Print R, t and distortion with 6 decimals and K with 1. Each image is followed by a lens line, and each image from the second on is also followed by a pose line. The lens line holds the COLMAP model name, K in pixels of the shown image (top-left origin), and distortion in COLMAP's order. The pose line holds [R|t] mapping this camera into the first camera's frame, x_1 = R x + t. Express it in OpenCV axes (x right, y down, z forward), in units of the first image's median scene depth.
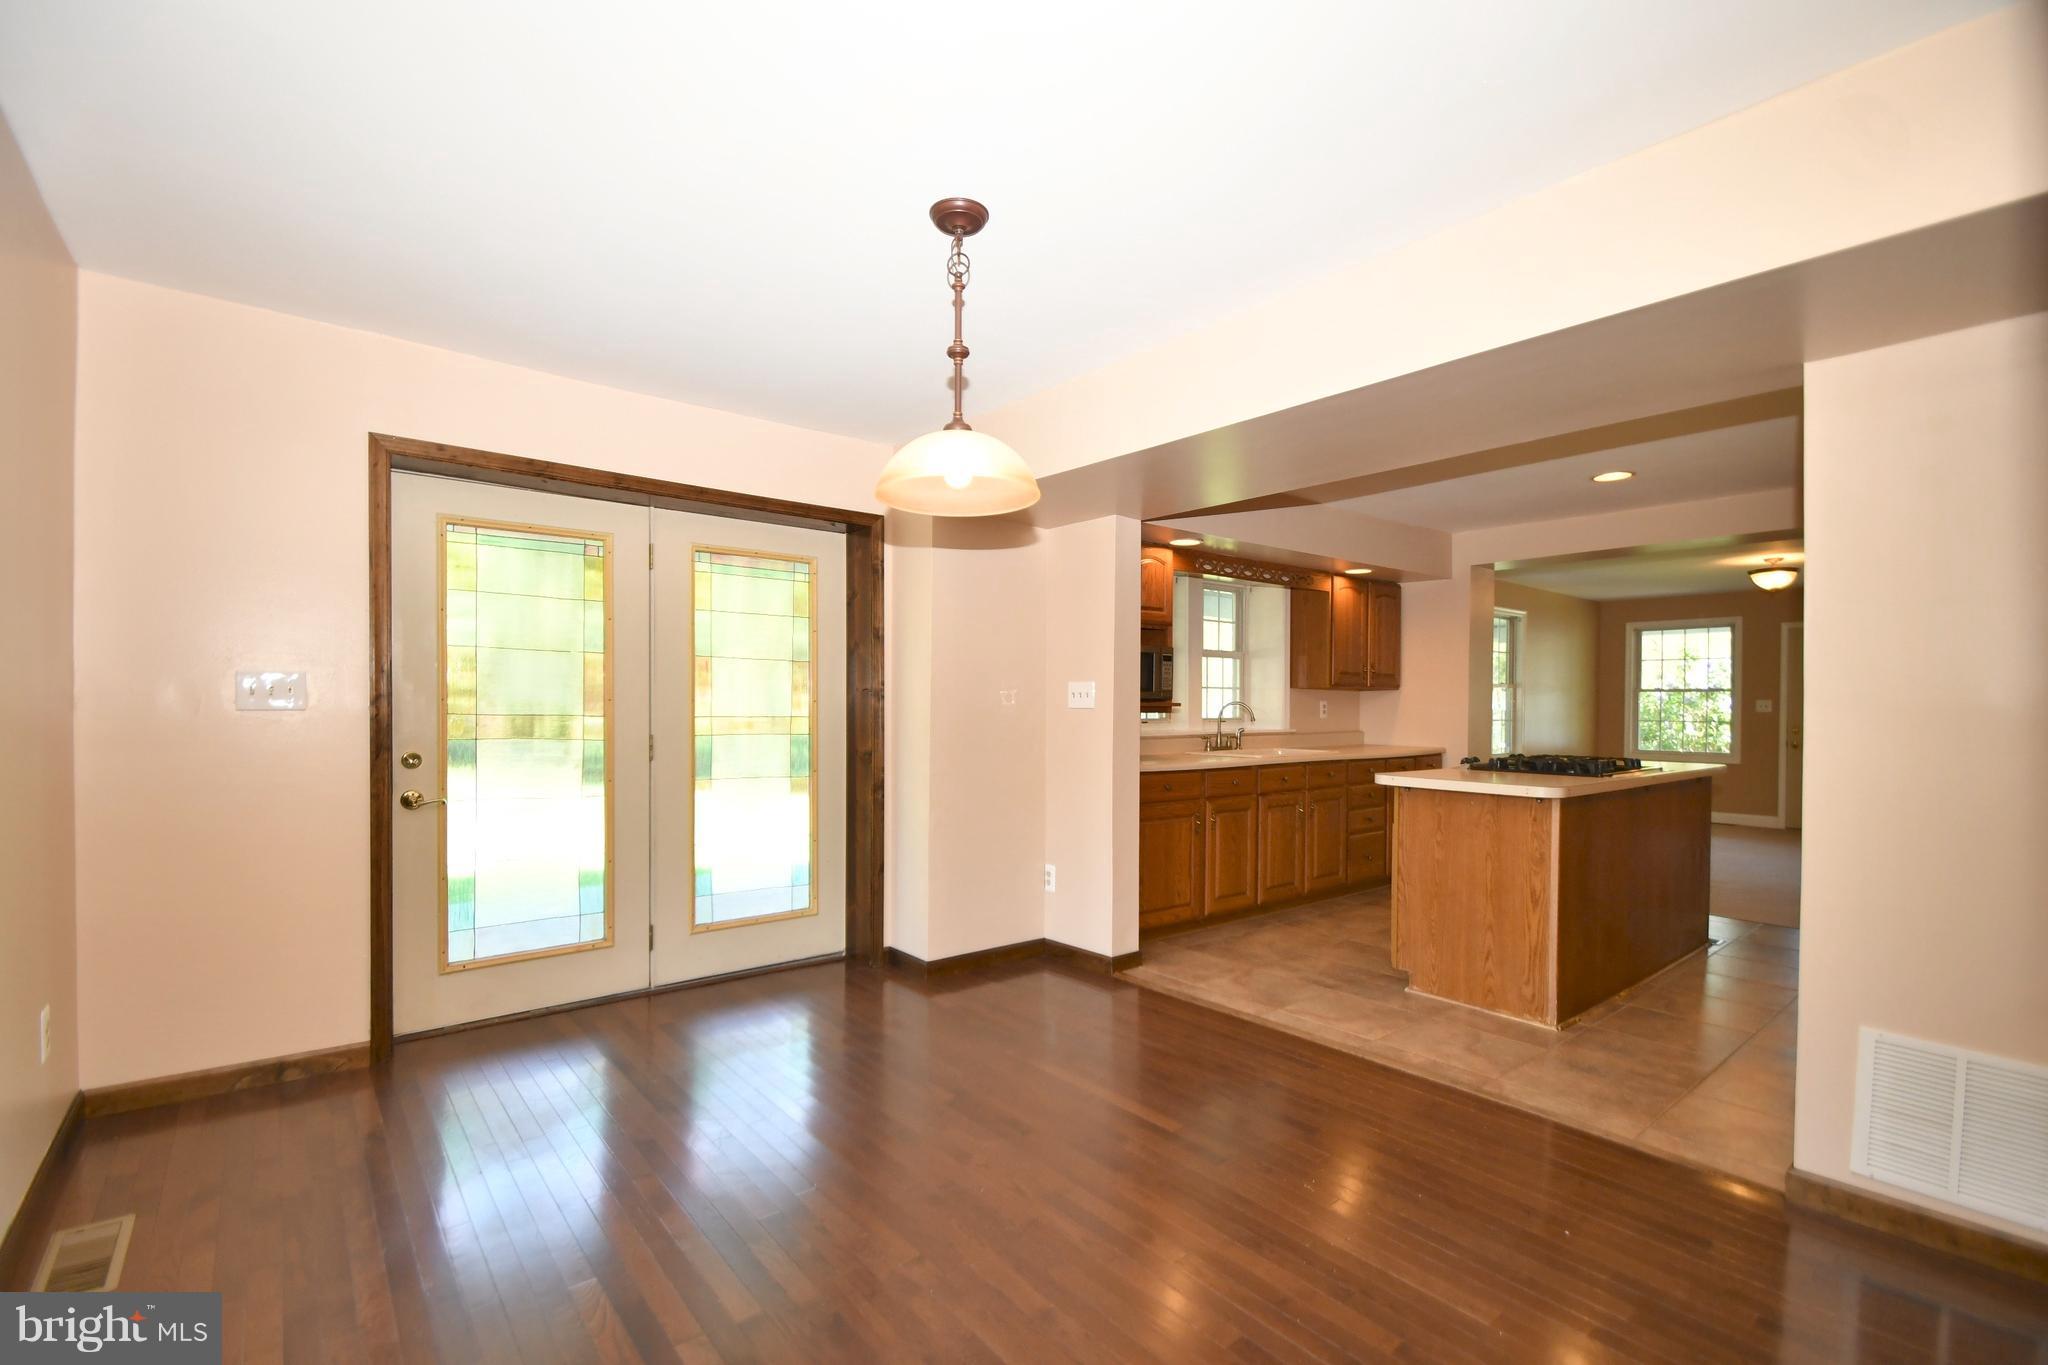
lens RADIAL K [[901.3, 0, 1001.5], [0, 901.3, 715.2], [0, 0, 1]] dist [0.024891, -0.021394]
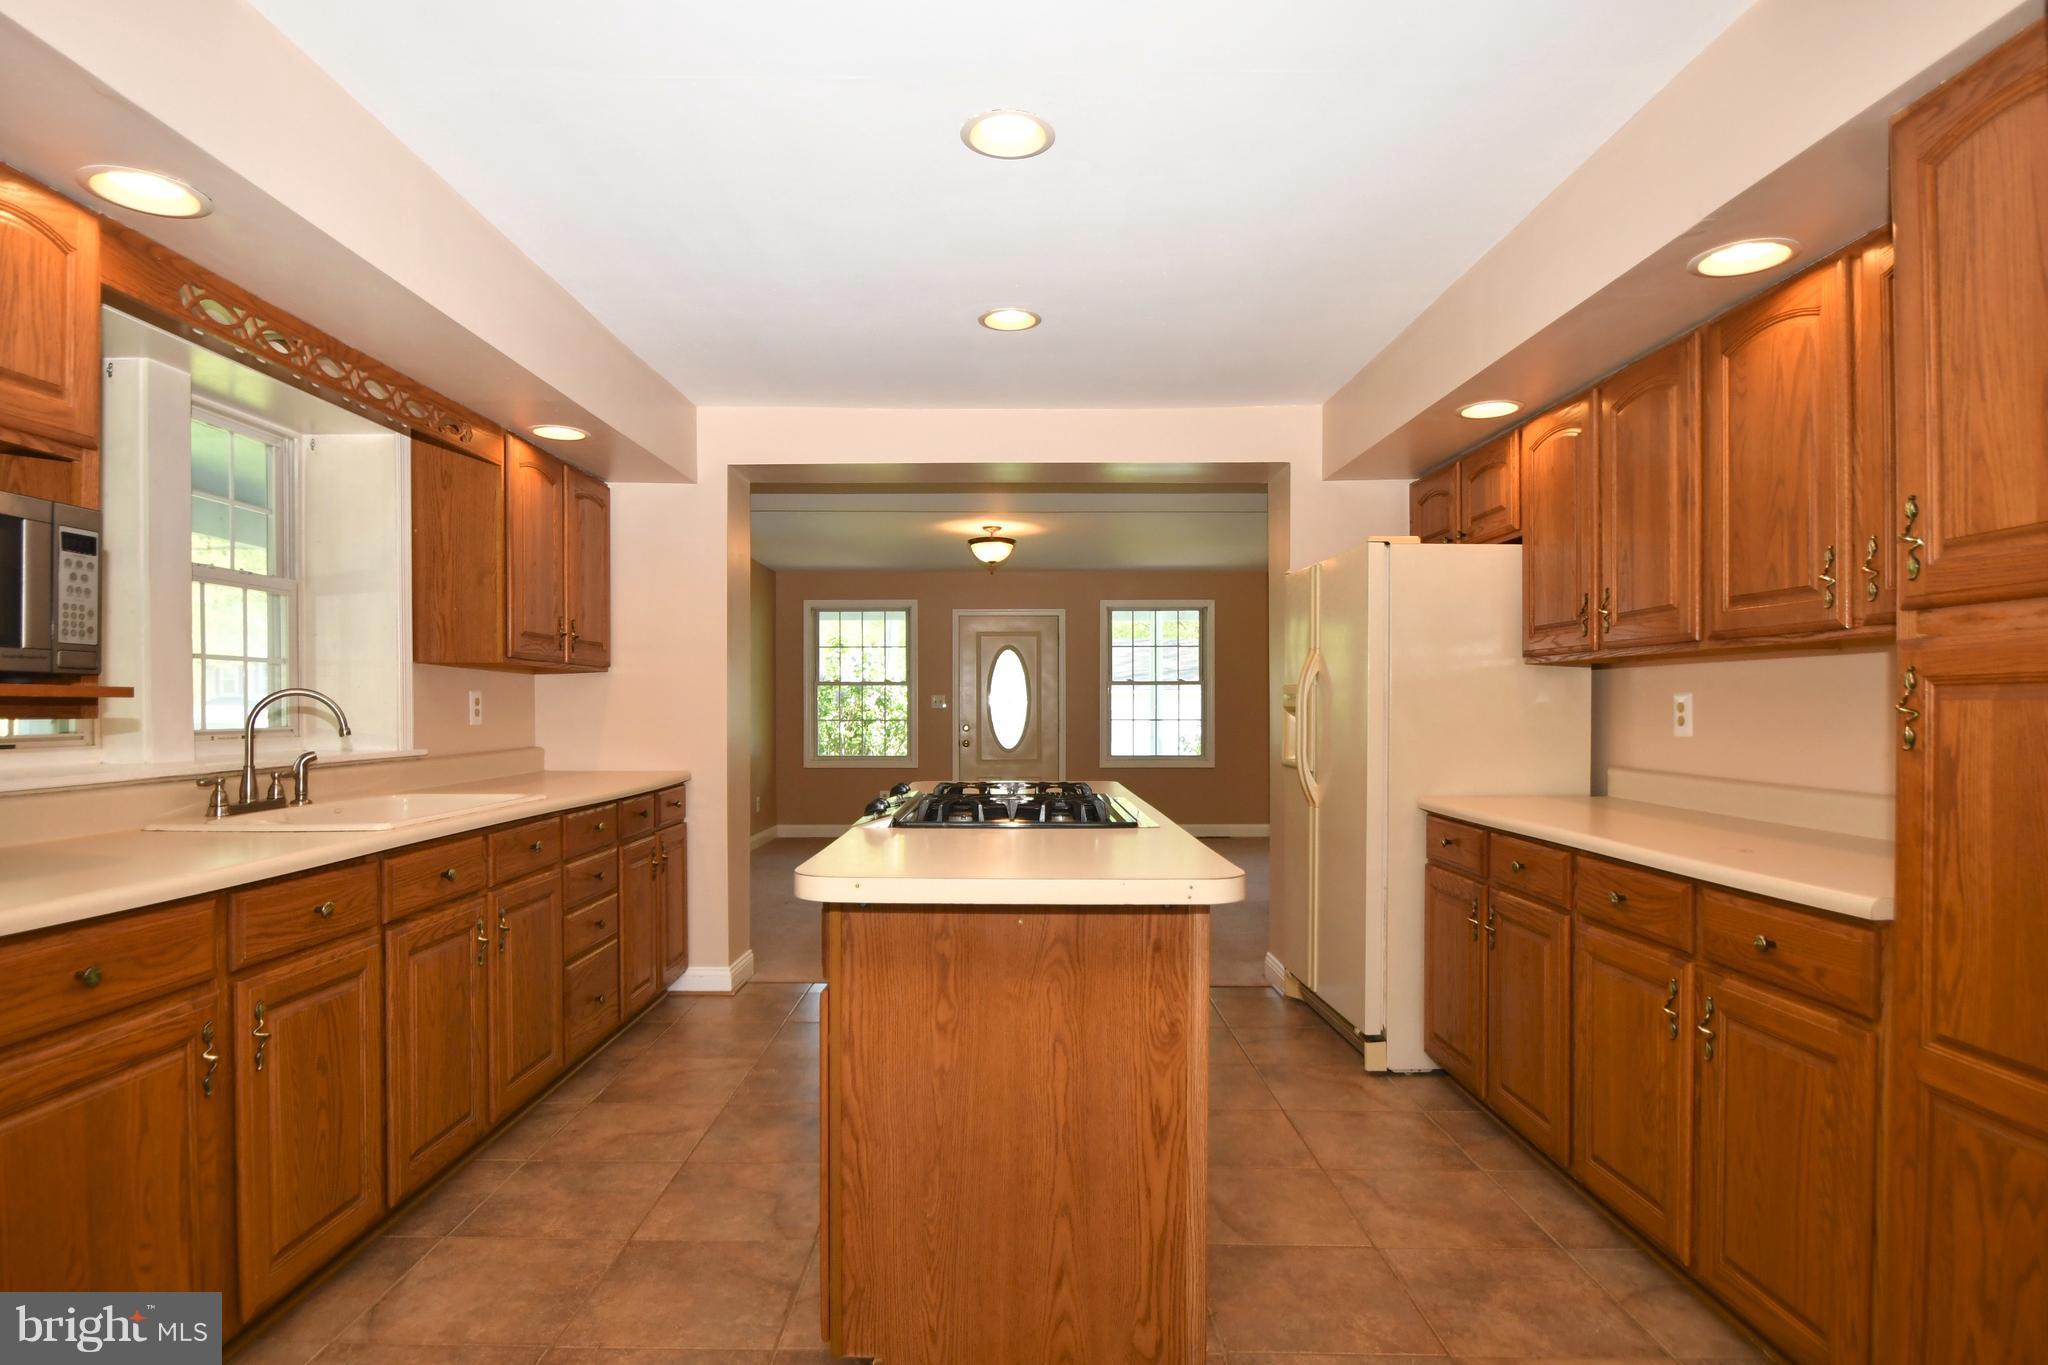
lens RADIAL K [[1111.9, 0, 1020.6], [0, 1111.9, 708.1], [0, 0, 1]] dist [-0.006739, -0.001912]
pose [[0.630801, -0.007529, 0.775908, 0.072675], [0.014184, 0.999898, -0.001828, -0.000449], [-0.775815, 0.012158, 0.630843, 0.401253]]
